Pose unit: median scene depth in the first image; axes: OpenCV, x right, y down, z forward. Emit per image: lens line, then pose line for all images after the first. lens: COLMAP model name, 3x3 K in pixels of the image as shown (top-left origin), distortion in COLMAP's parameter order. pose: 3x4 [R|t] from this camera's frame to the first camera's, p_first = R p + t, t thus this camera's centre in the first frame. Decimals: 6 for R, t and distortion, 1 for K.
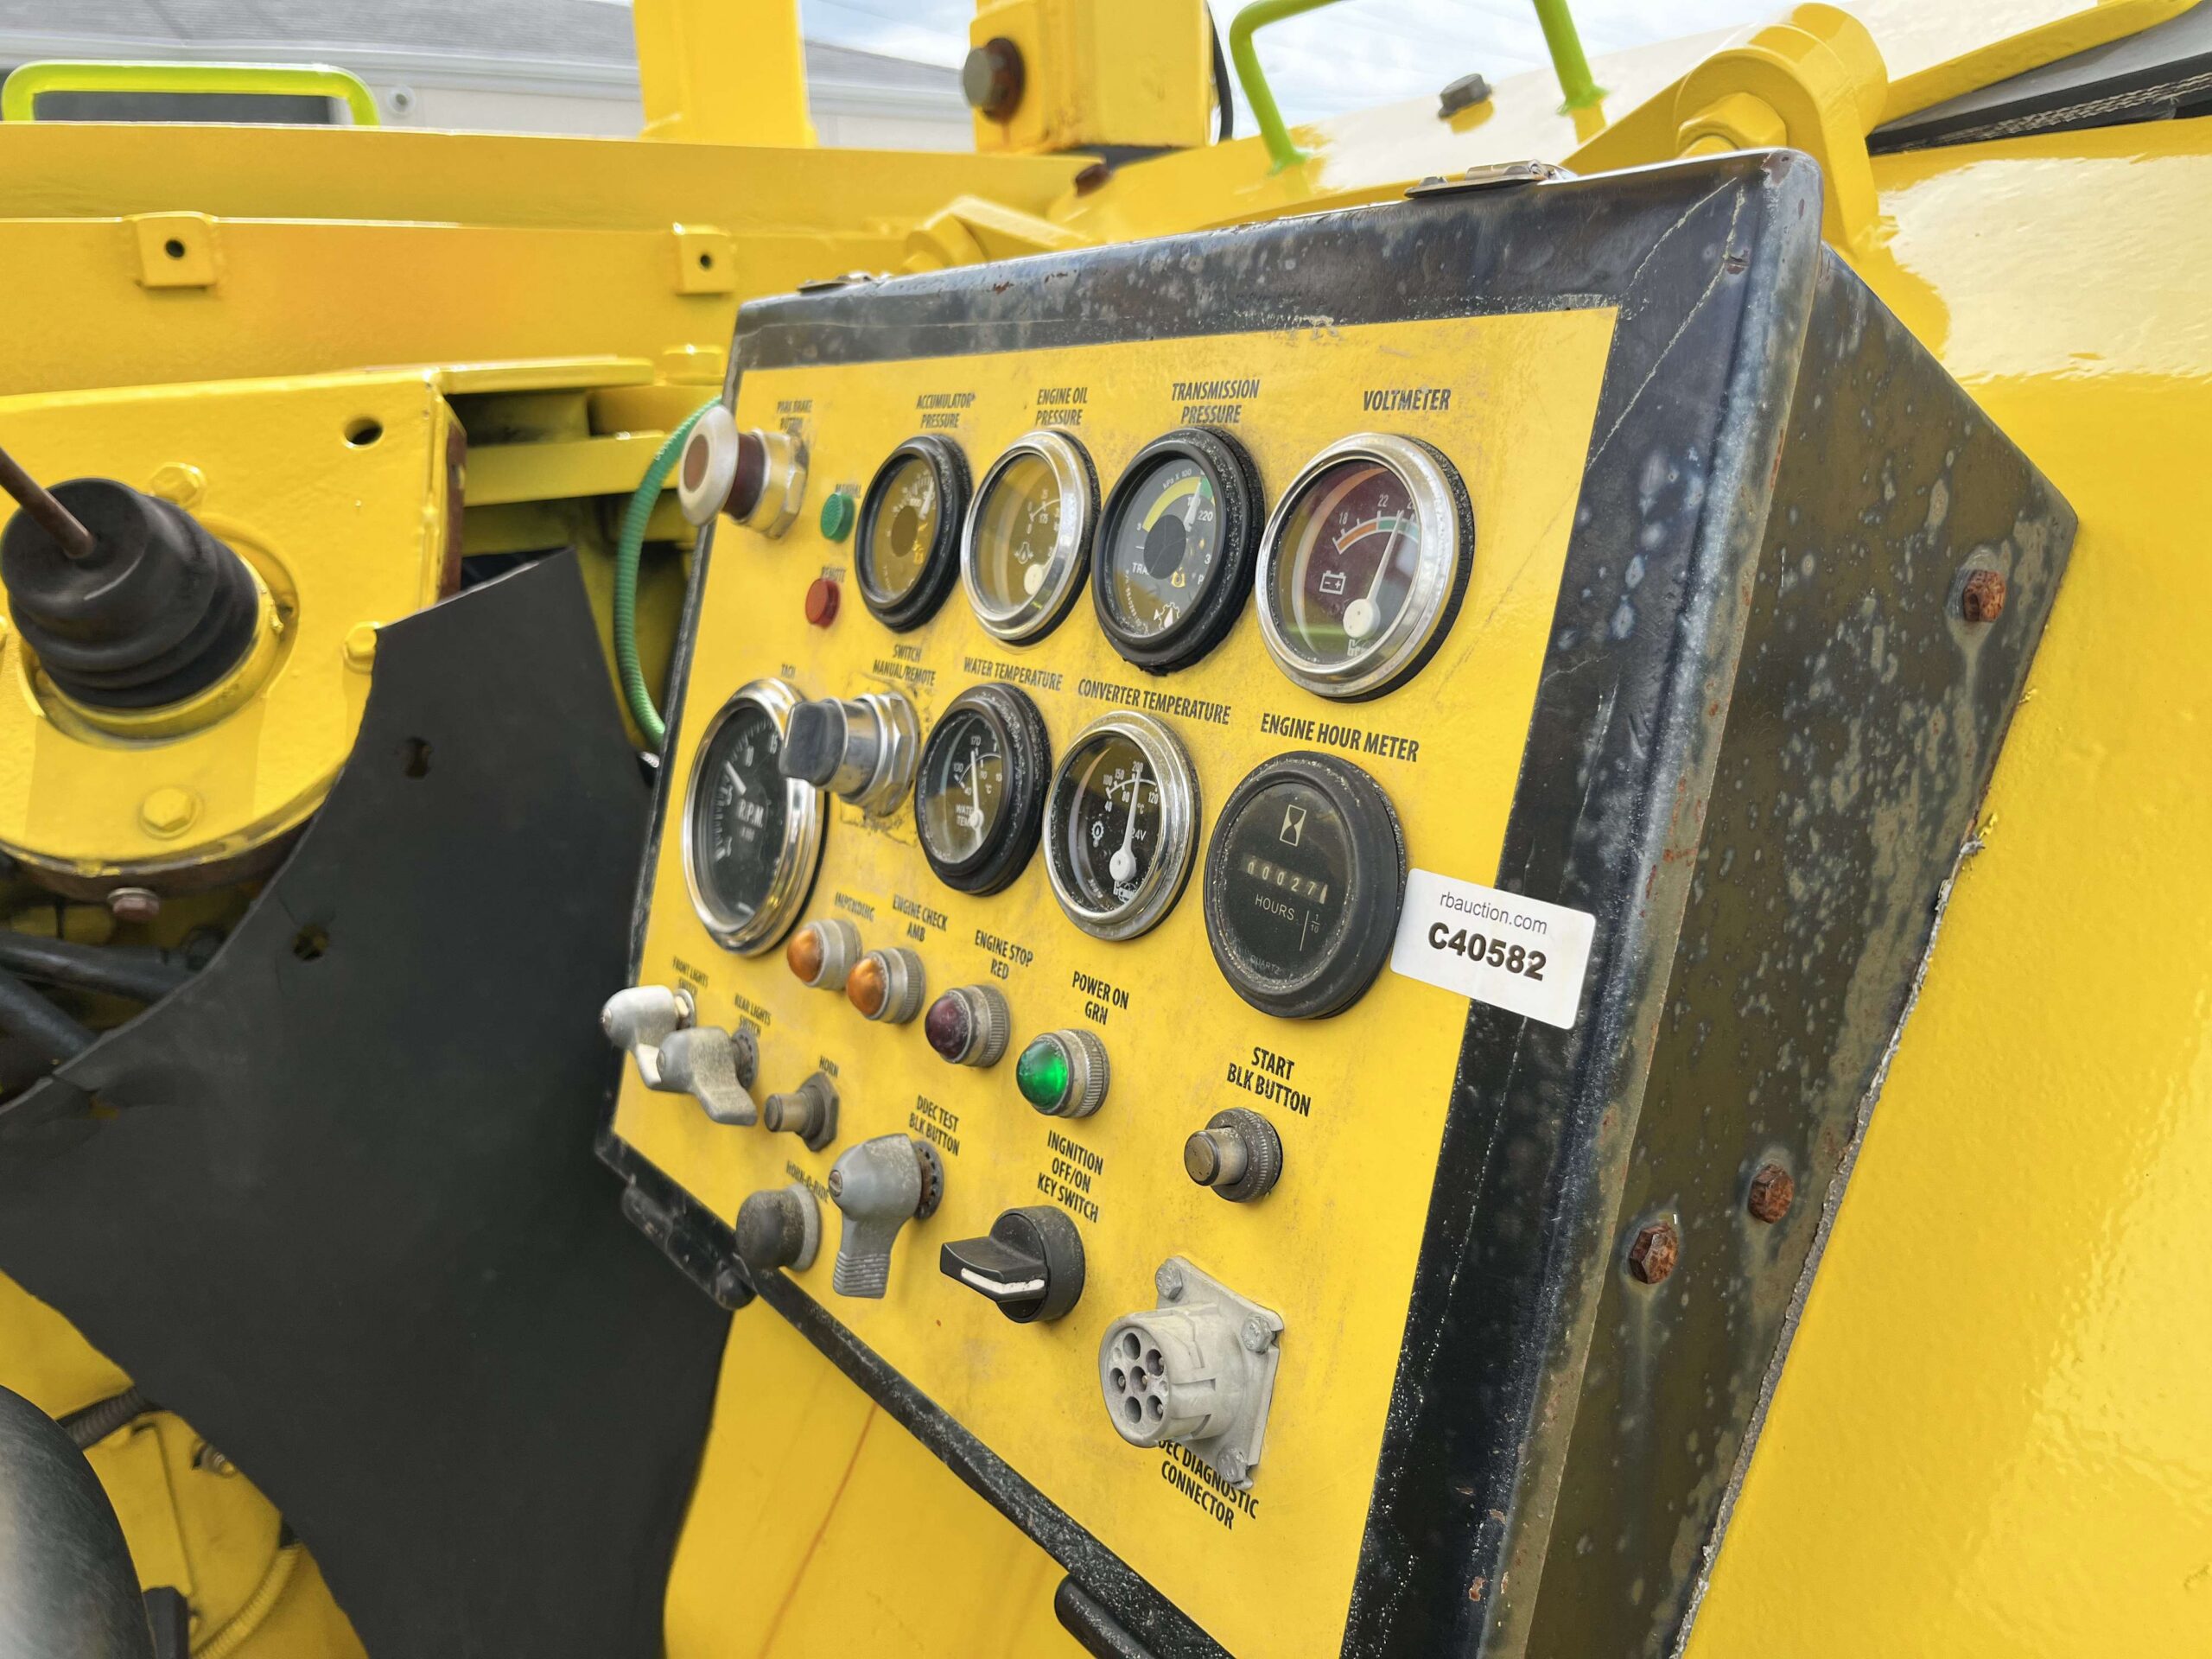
lens RADIAL K [[1684.4, 0, 1105.9], [0, 1684.4, 832.6], [0, 0, 1]] dist [0.057106, -0.086912]
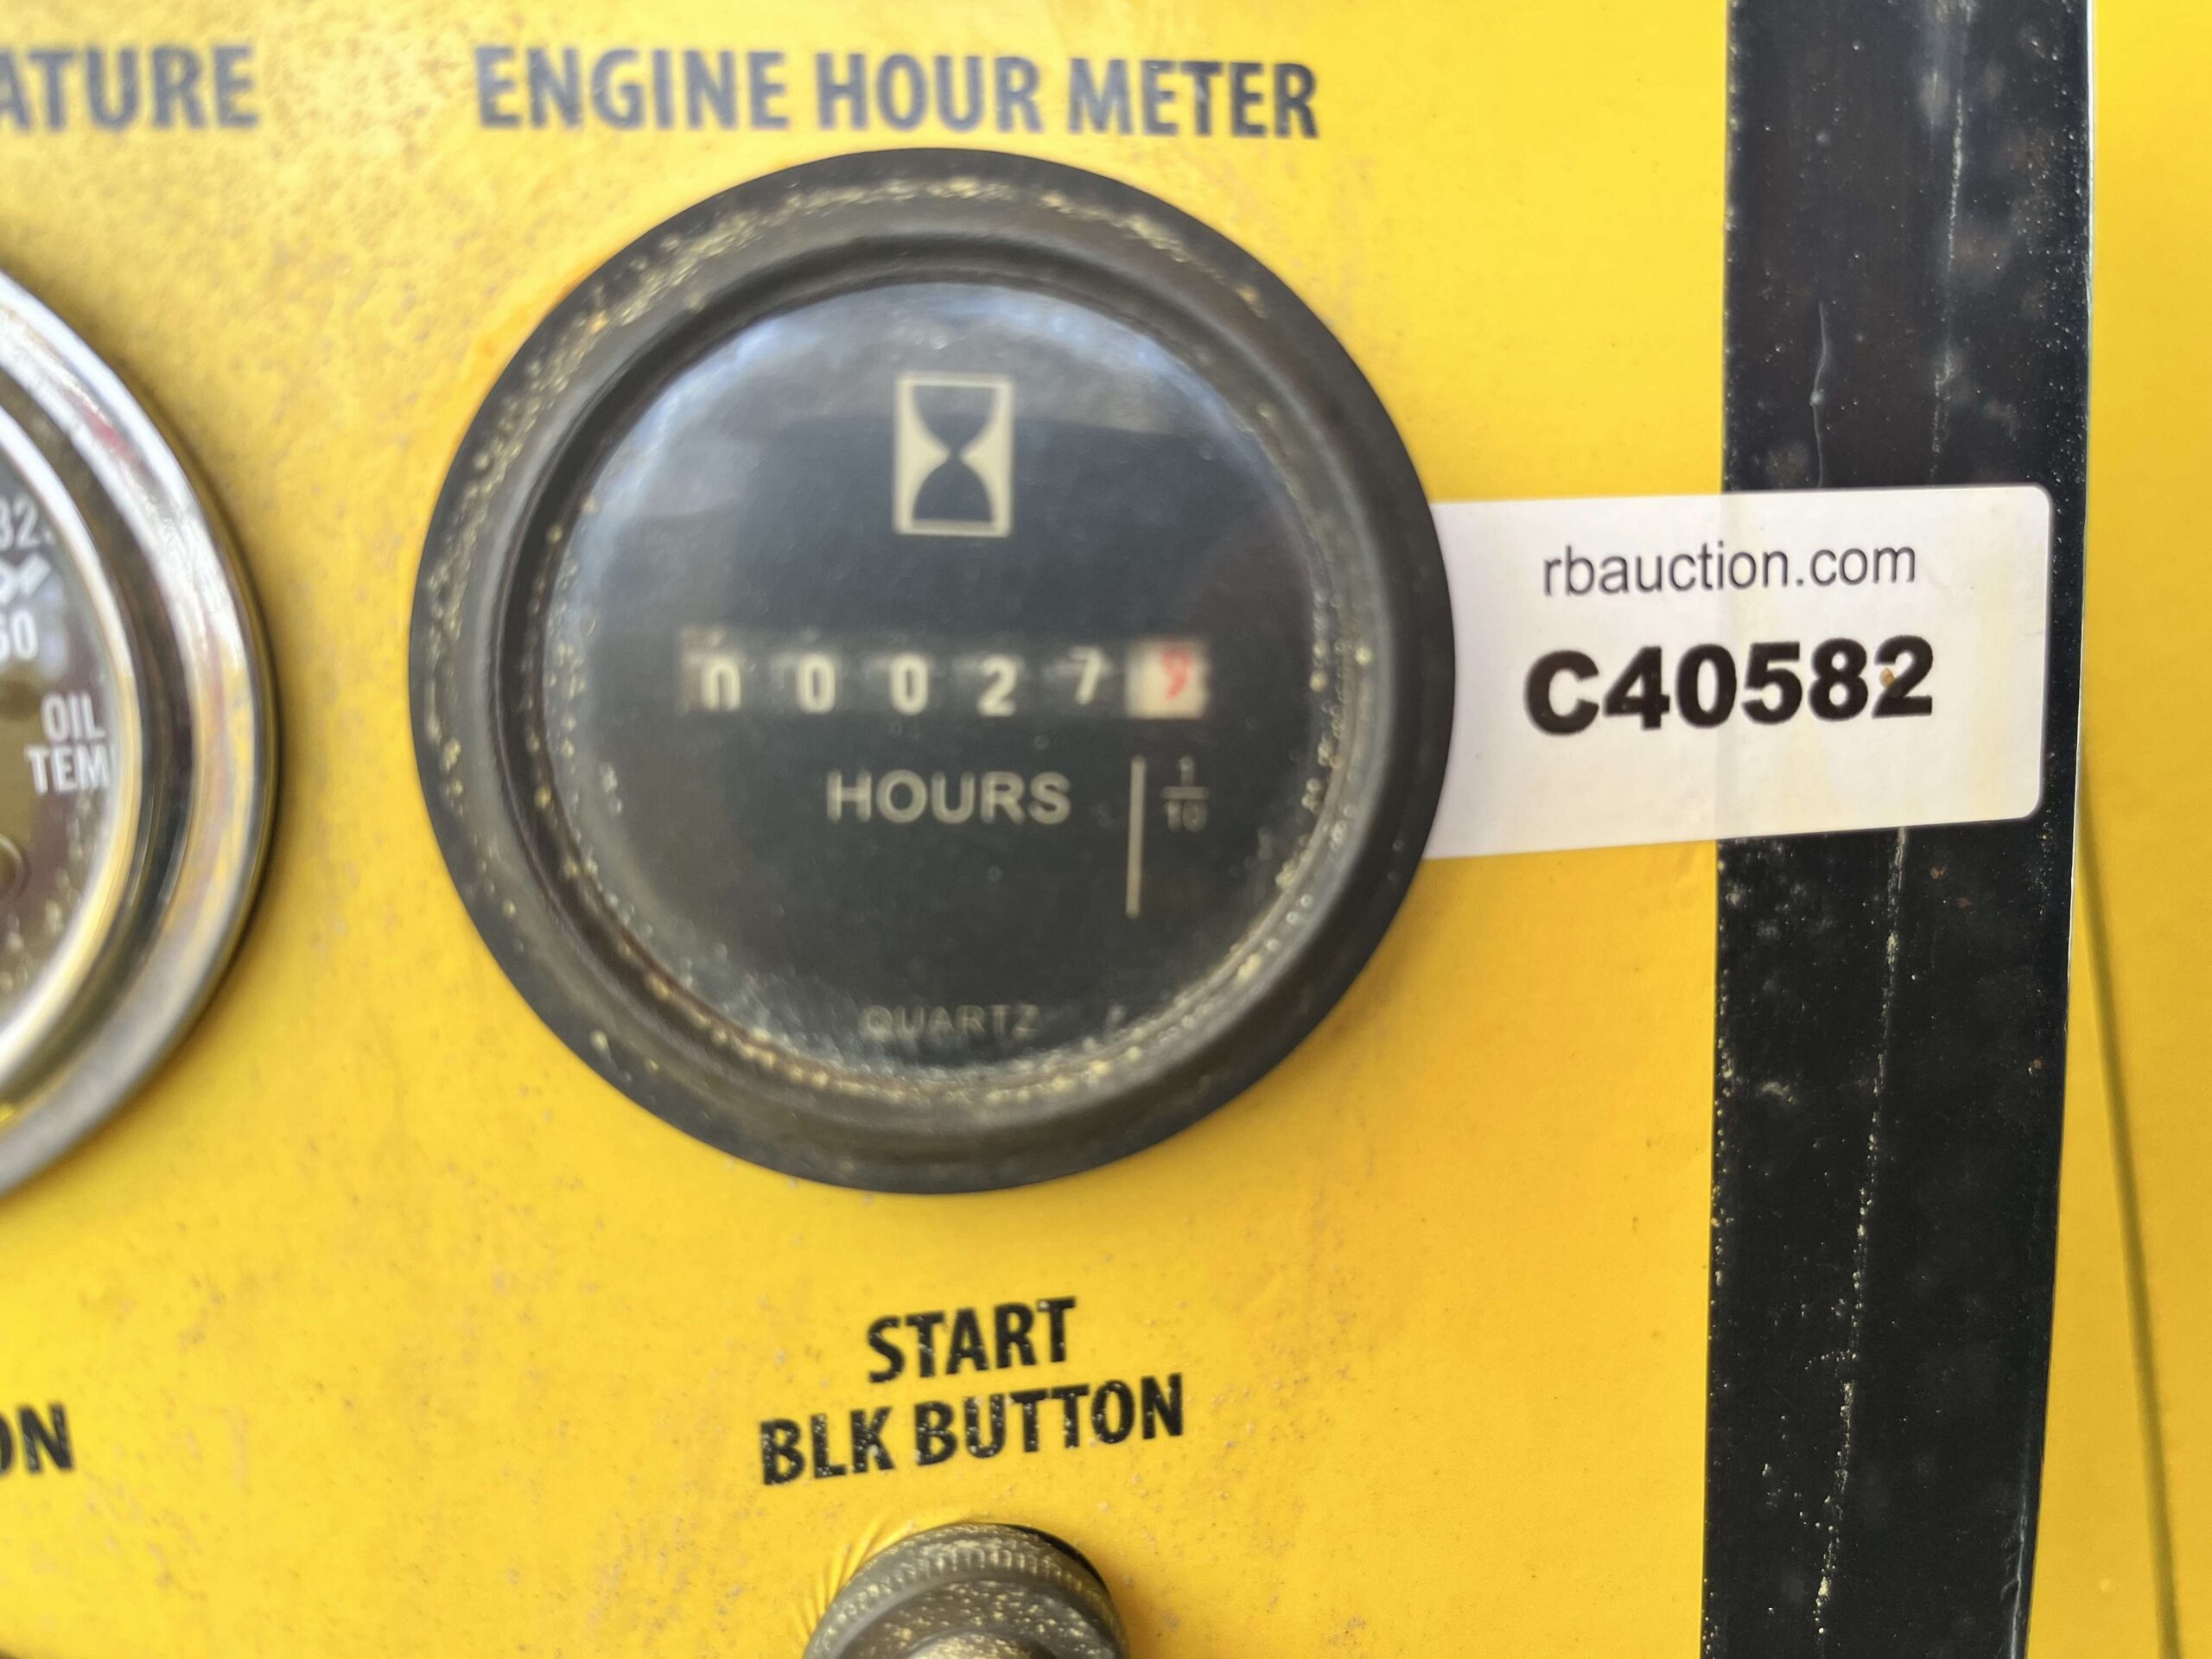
lens RADIAL K [[1684.4, 0, 1100.4], [0, 1684.4, 813.0], [0, 0, 1]] dist [0.057106, -0.086912]
pose [[0.437605, -0.310889, 0.843712, -0.112901], [0.197472, 0.948646, 0.247133, -0.012428], [-0.877216, 0.058463, 0.476524, 0.936134]]
